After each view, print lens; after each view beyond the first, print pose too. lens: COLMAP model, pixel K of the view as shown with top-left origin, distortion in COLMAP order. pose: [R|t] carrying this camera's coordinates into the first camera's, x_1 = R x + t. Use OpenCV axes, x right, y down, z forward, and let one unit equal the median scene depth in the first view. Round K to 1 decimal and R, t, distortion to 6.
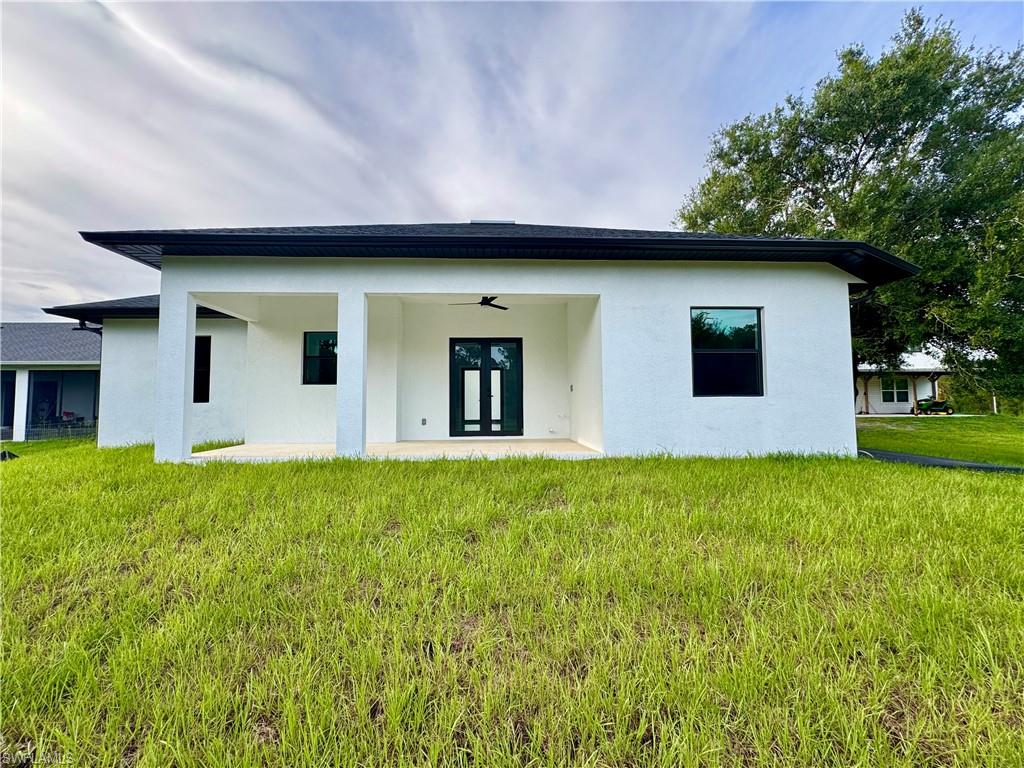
lens RADIAL K [[405.6, 0, 512.0], [0, 405.6, 384.0], [0, 0, 1]] dist [-0.000486, 0.000498]
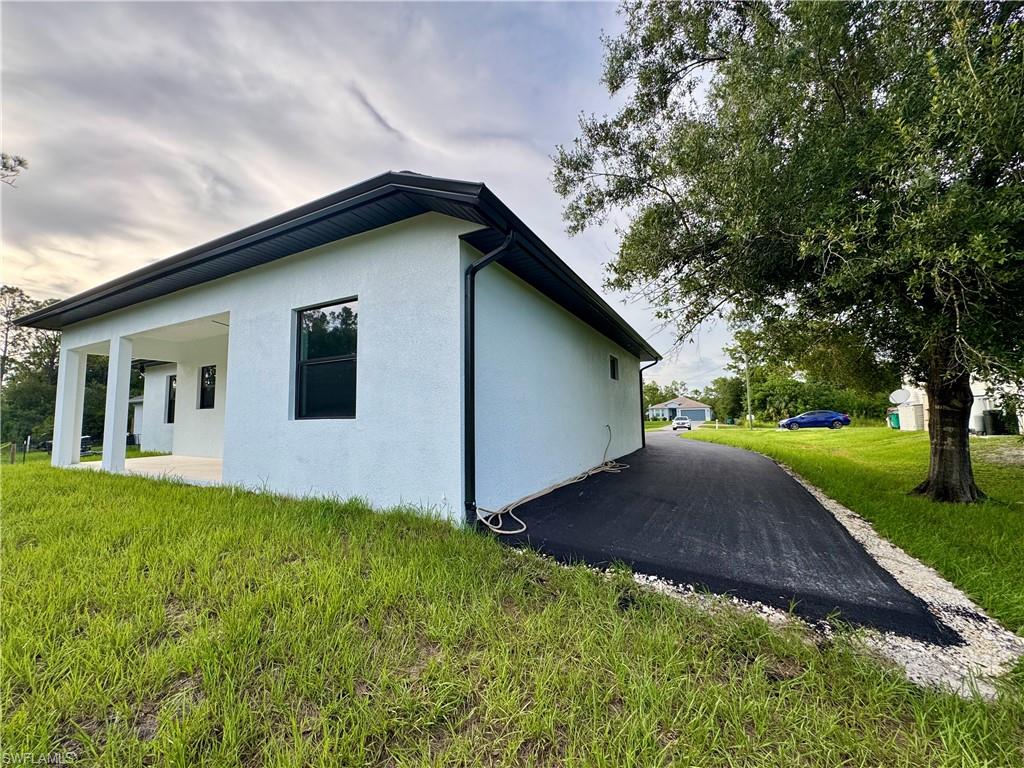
lens RADIAL K [[405.6, 0, 512.0], [0, 405.6, 384.0], [0, 0, 1]] dist [-0.000486, 0.000498]
pose [[0.858964, -0.047950, -0.509785, 1.222069], [0.032044, 0.998688, -0.039943, 0.006321], [0.511032, 0.017974, 0.859374, 0.519931]]
